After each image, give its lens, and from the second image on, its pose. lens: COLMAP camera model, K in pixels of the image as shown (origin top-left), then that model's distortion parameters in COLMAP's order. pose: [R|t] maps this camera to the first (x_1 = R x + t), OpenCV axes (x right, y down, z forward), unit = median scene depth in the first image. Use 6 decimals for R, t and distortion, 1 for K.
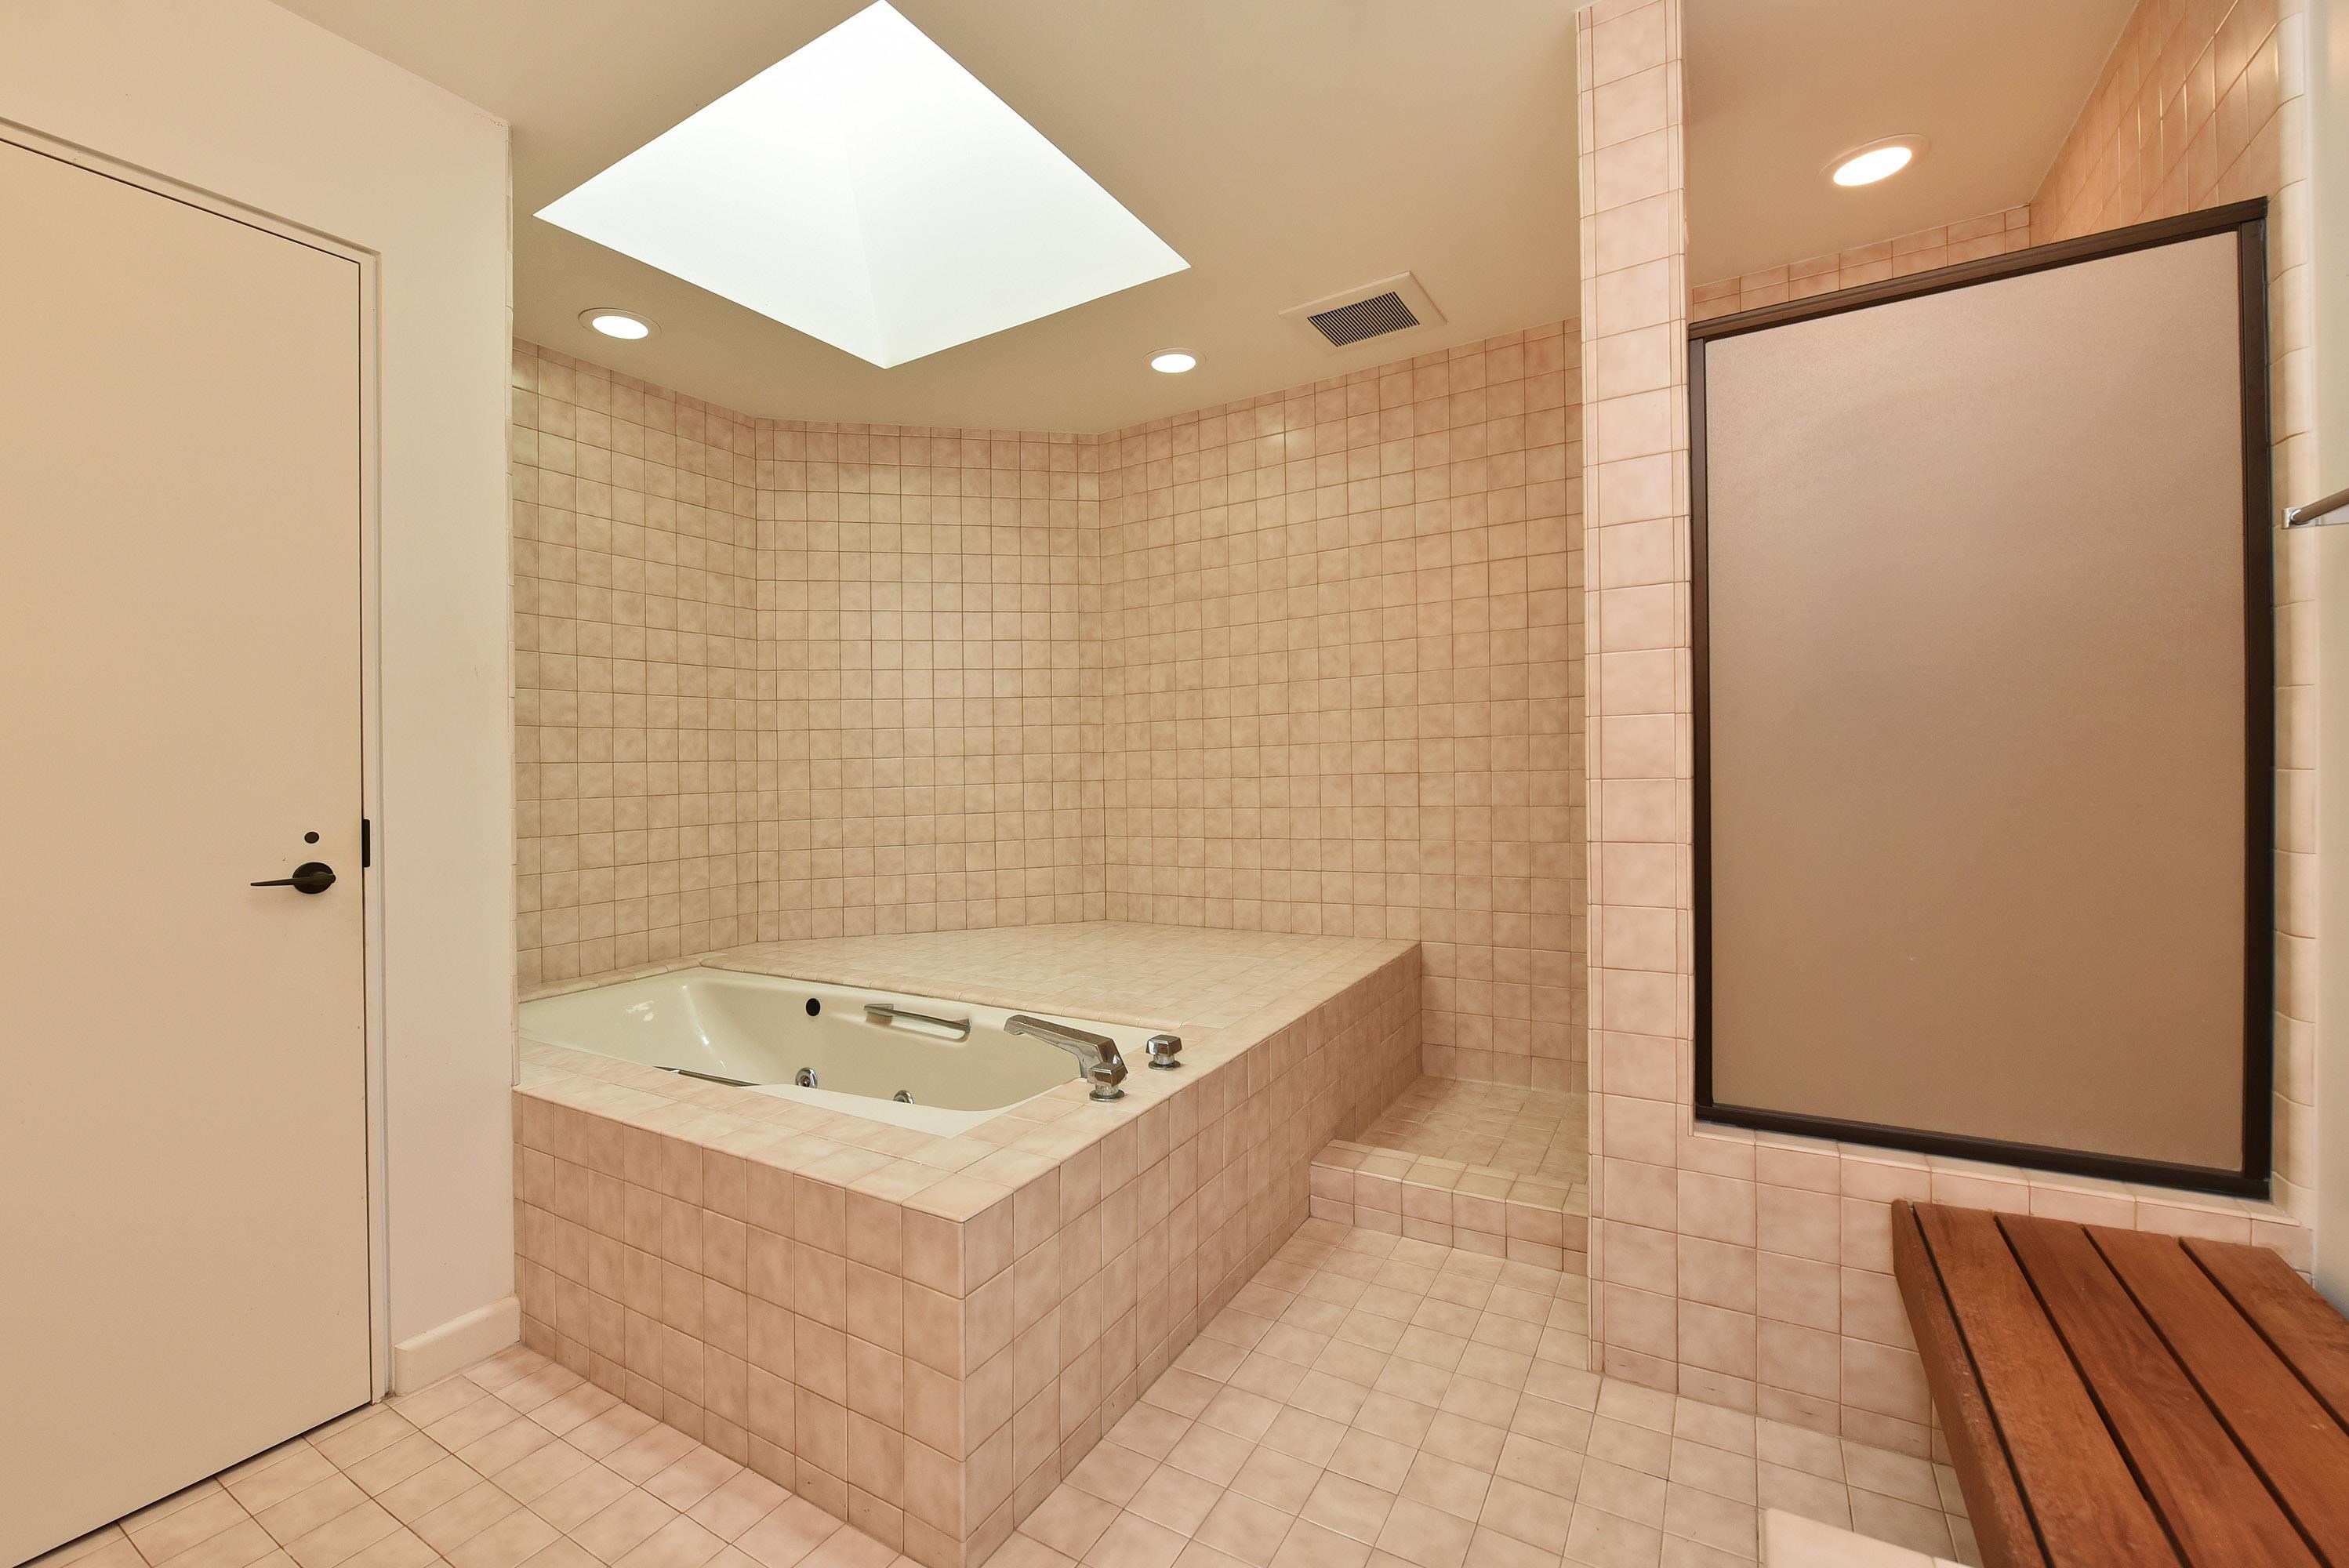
lens RADIAL K [[996.0, 0, 1097.1], [0, 996.0, 817.7], [0, 0, 1]] dist [-0.000557, -0.000035]
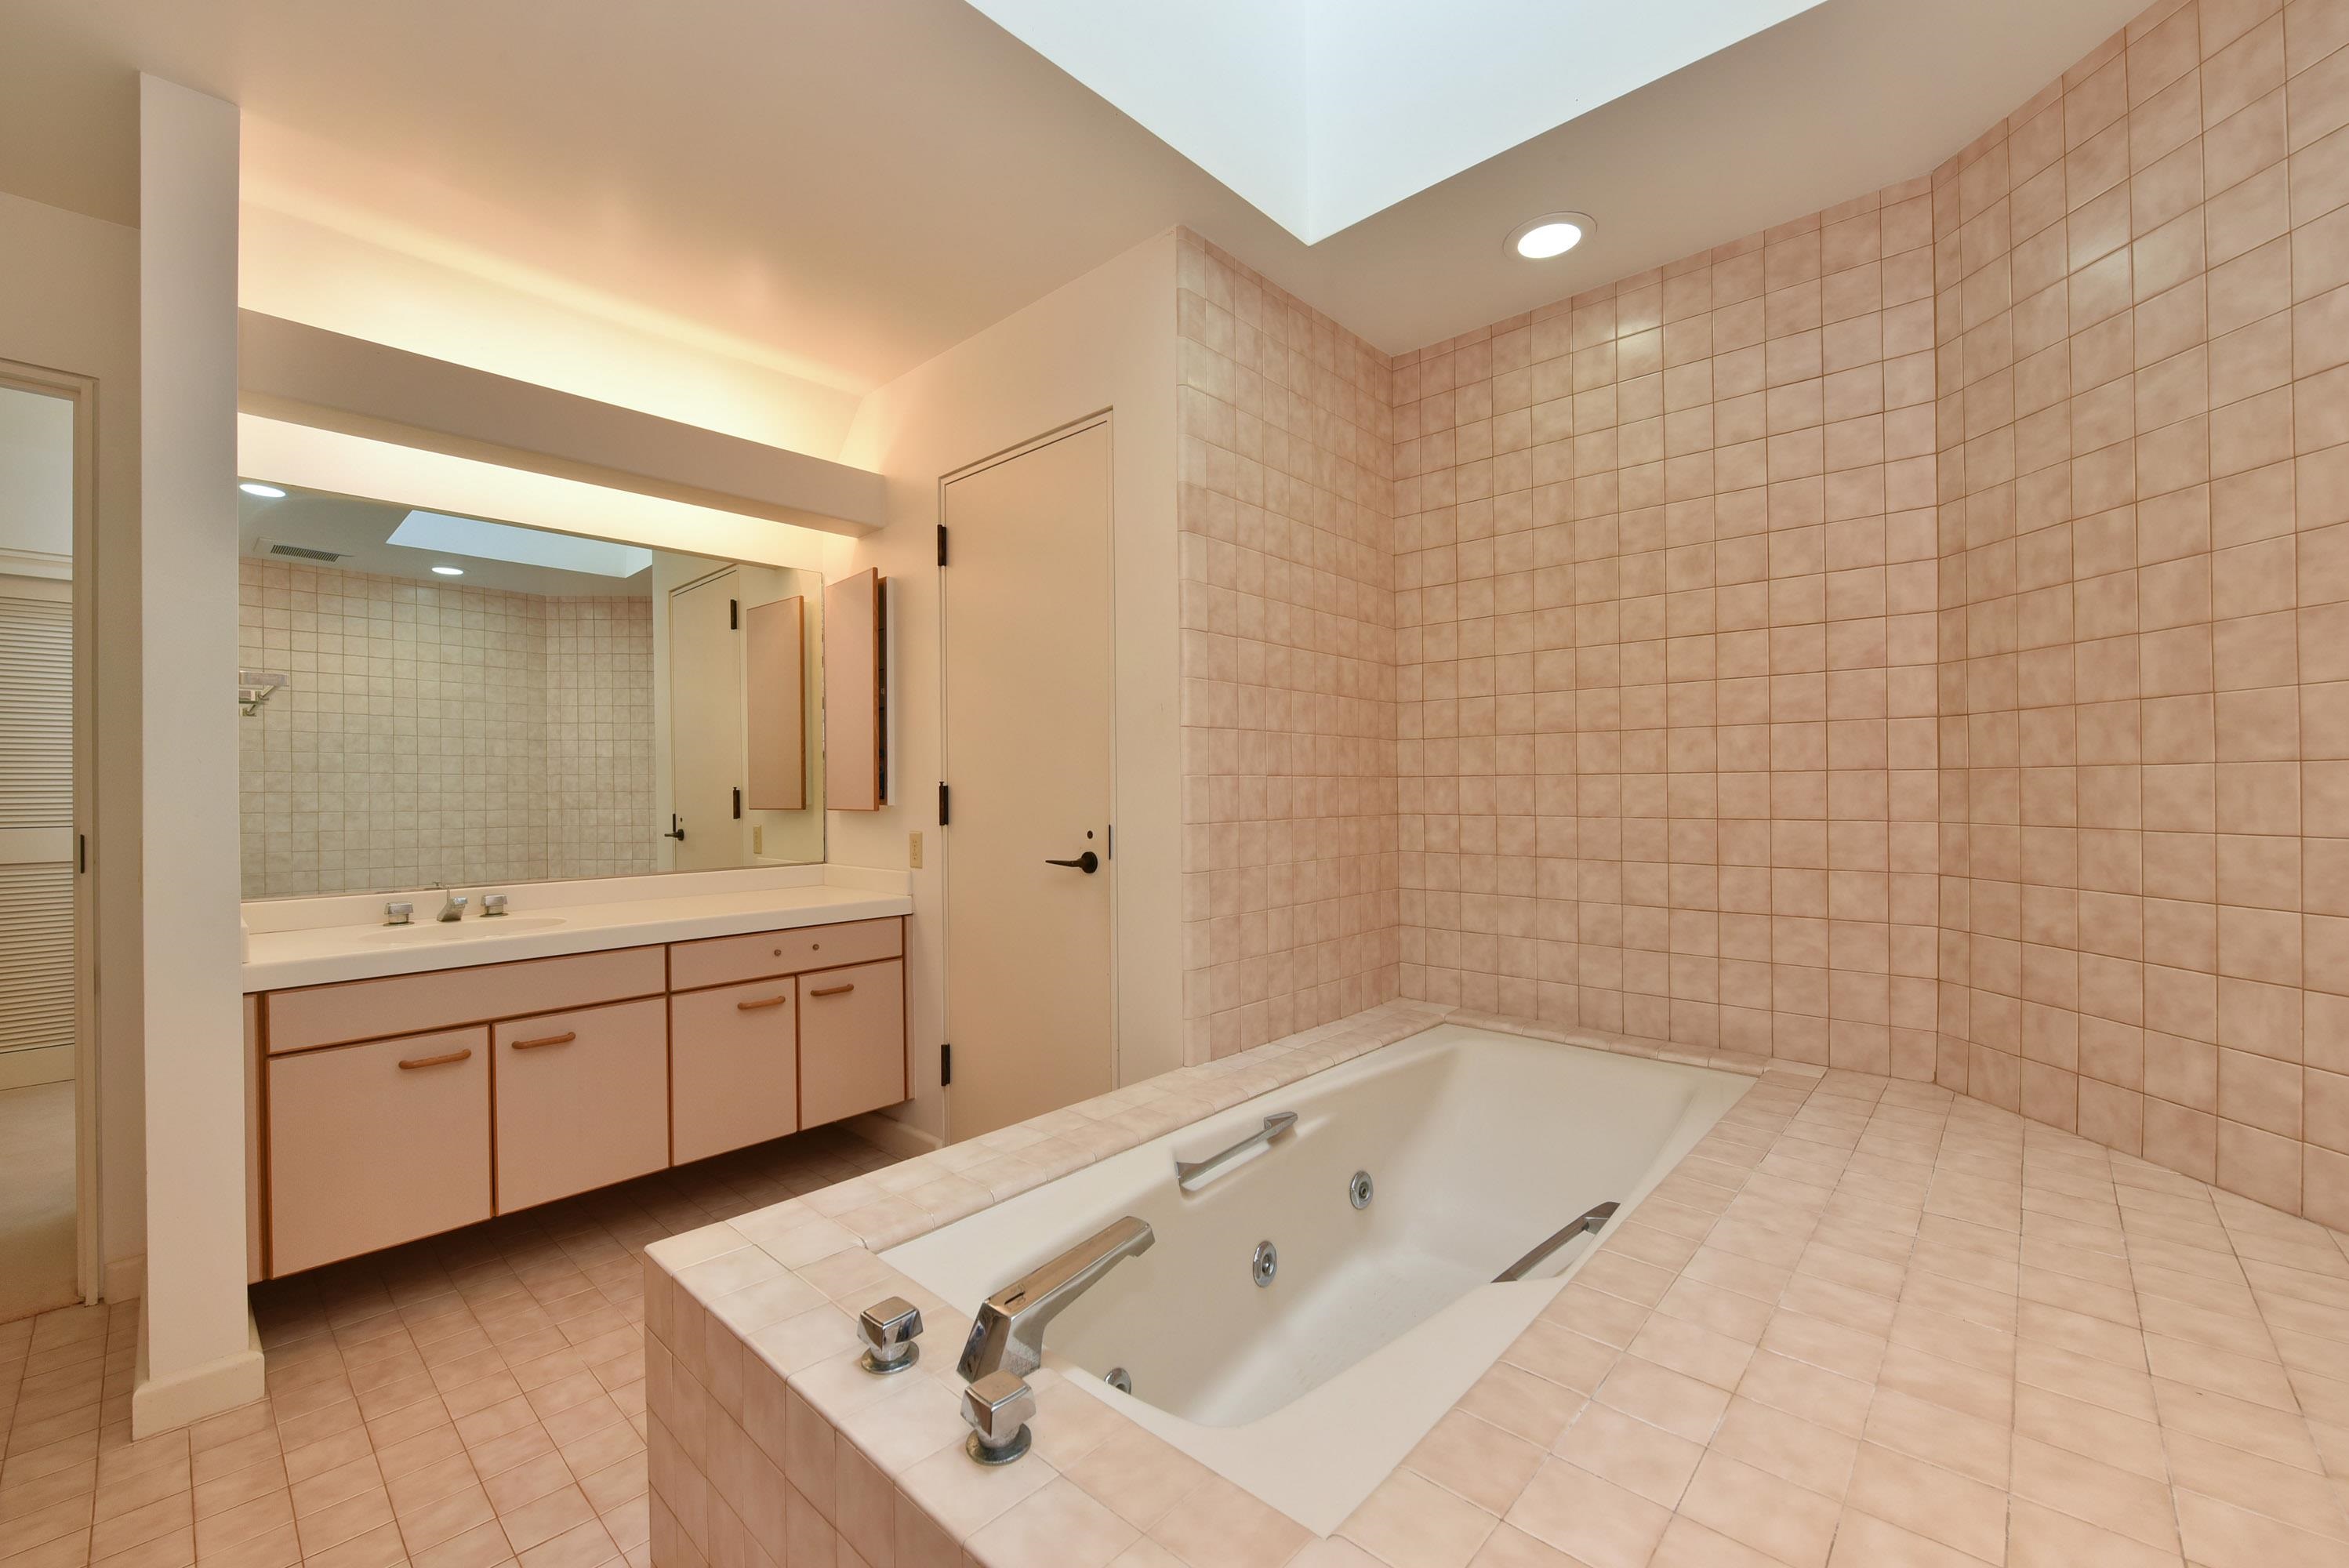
lens RADIAL K [[988.6, 0, 1169.9], [0, 988.6, 791.4], [0, 0, 1]] dist [-0.017152, -0.000168]
pose [[-0.192389, 0.032184, -0.980791, 0.334637], [-0.035132, 0.998595, 0.039660, -0.058054], [0.980690, 0.042088, -0.190988, 0.767430]]
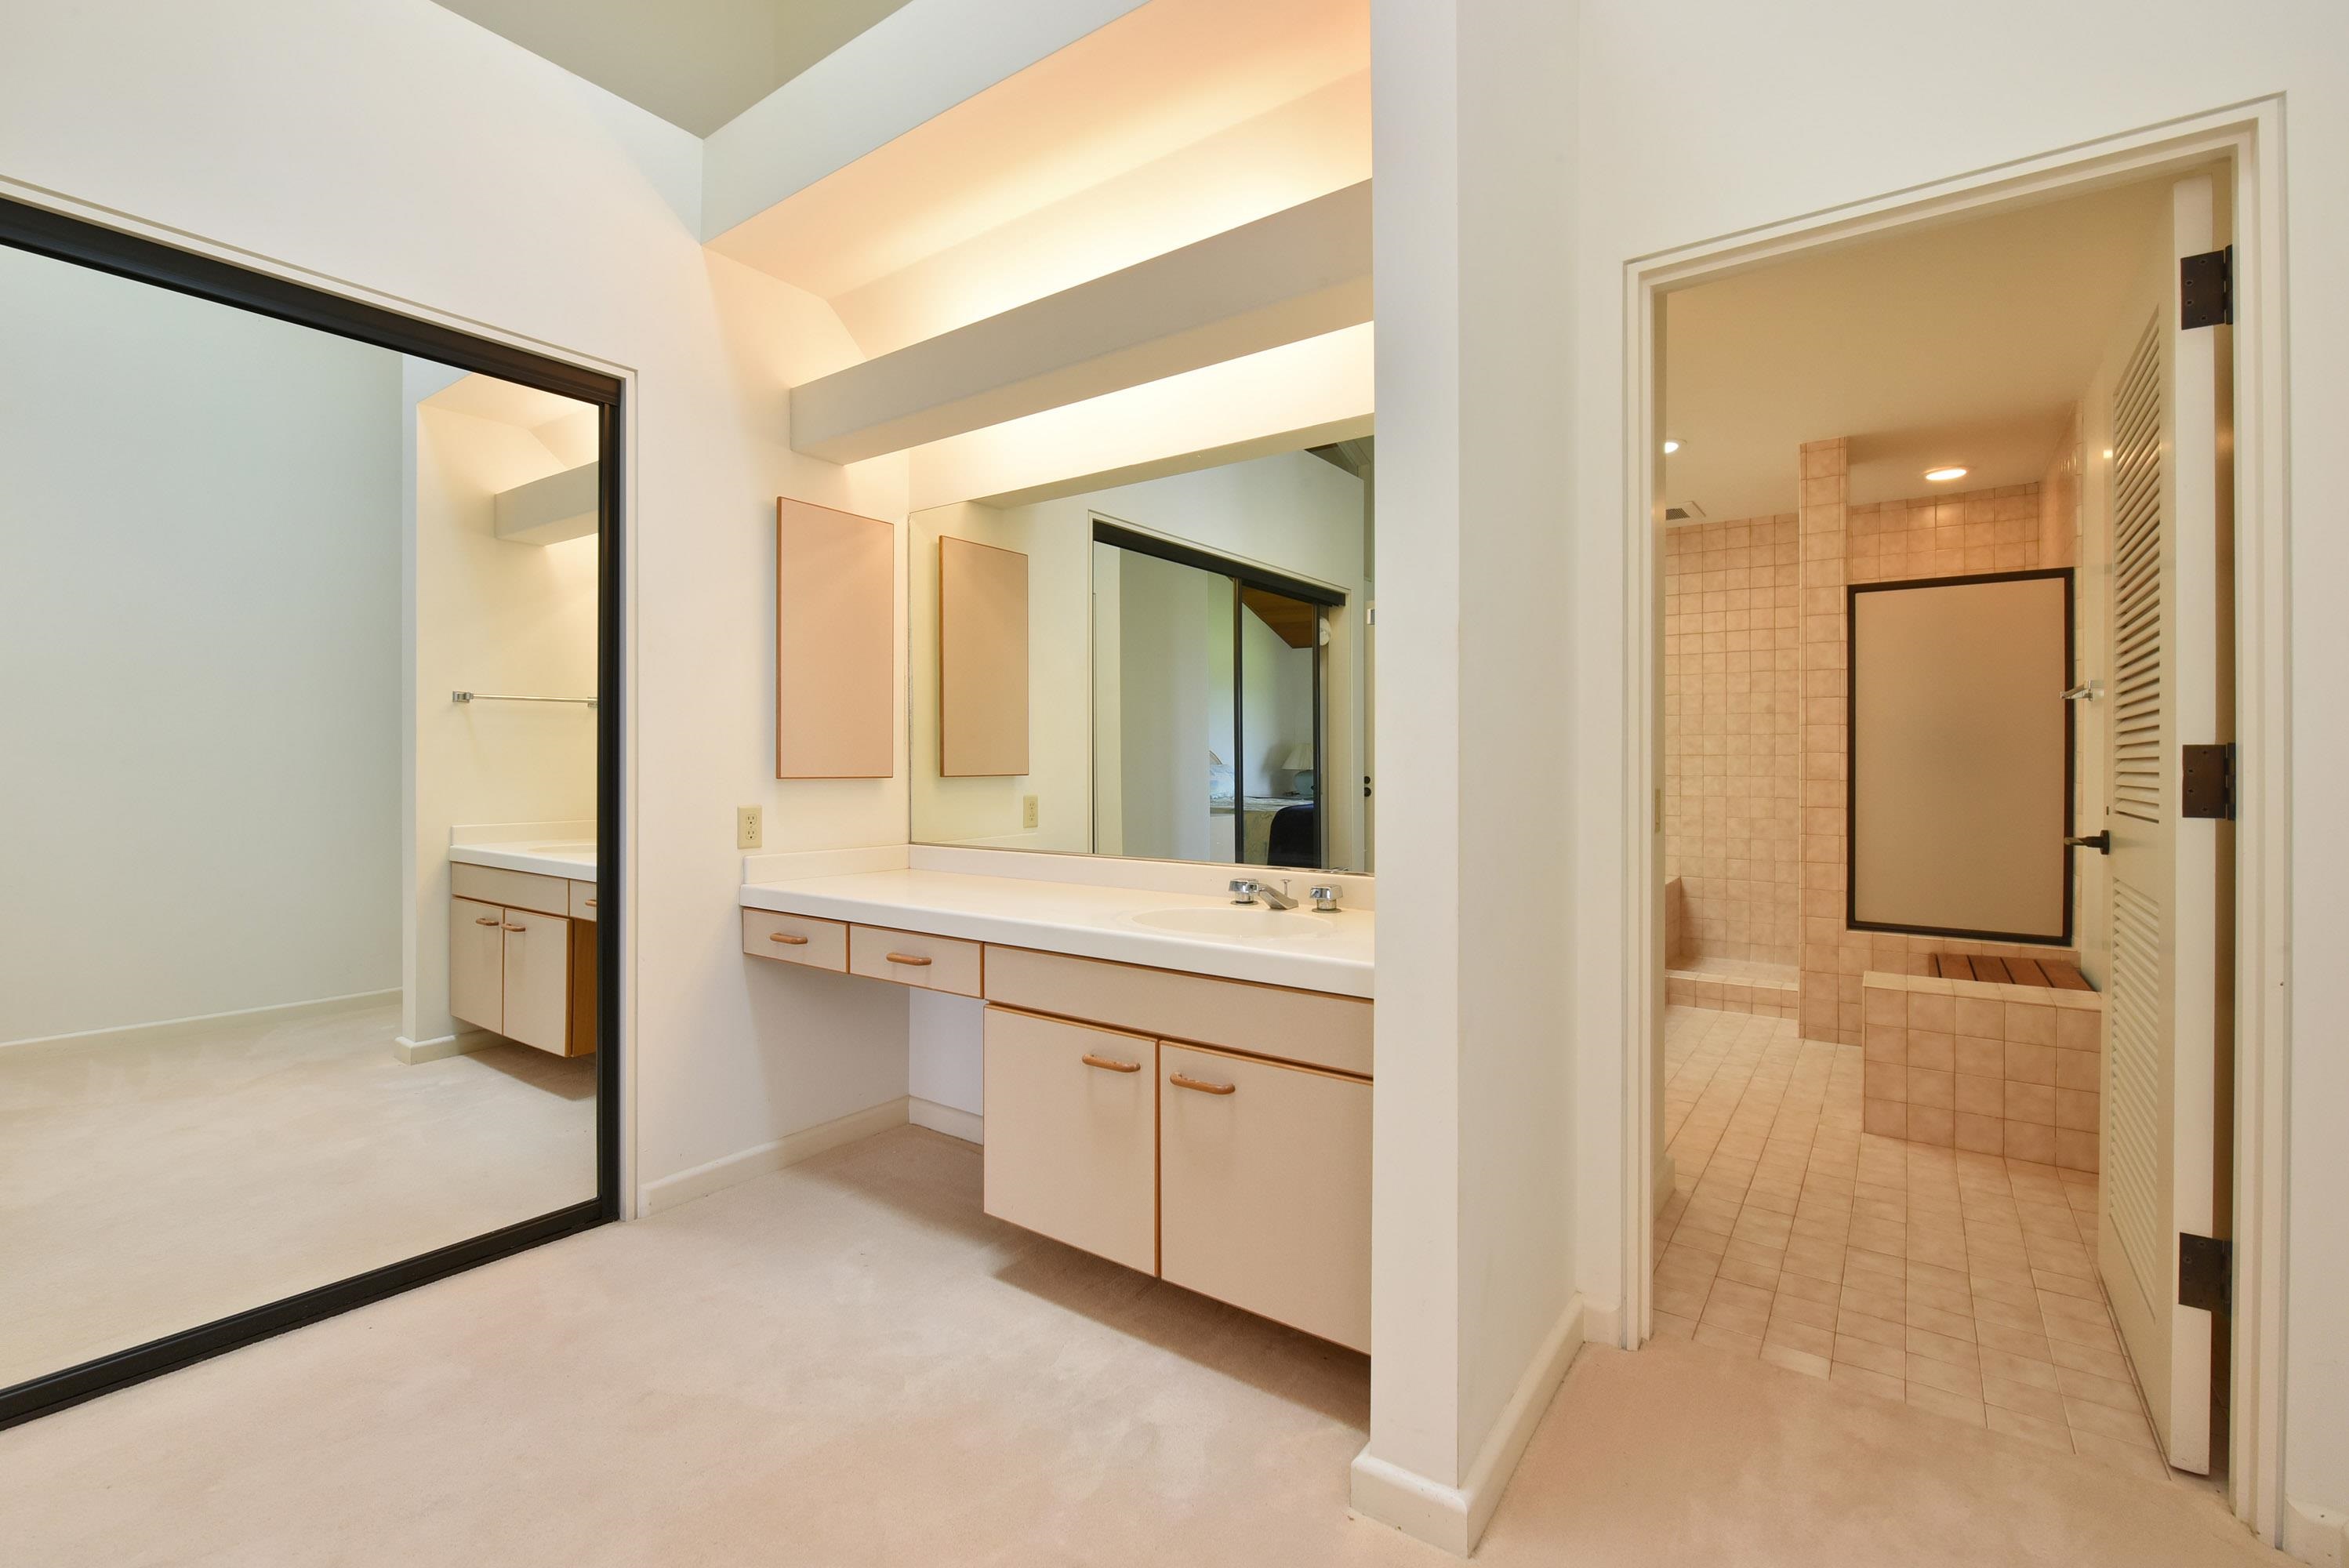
lens RADIAL K [[1032.5, 0, 1174.5], [0, 1032.5, 784.0], [0, 0, 1]] dist [-0.000944, -0.000123]
pose [[0.998676, 0.027677, -0.043360, -0.444858], [-0.028945, 0.999163, -0.028894, 0.042821], [0.042524, 0.030111, 0.998642, -0.756503]]
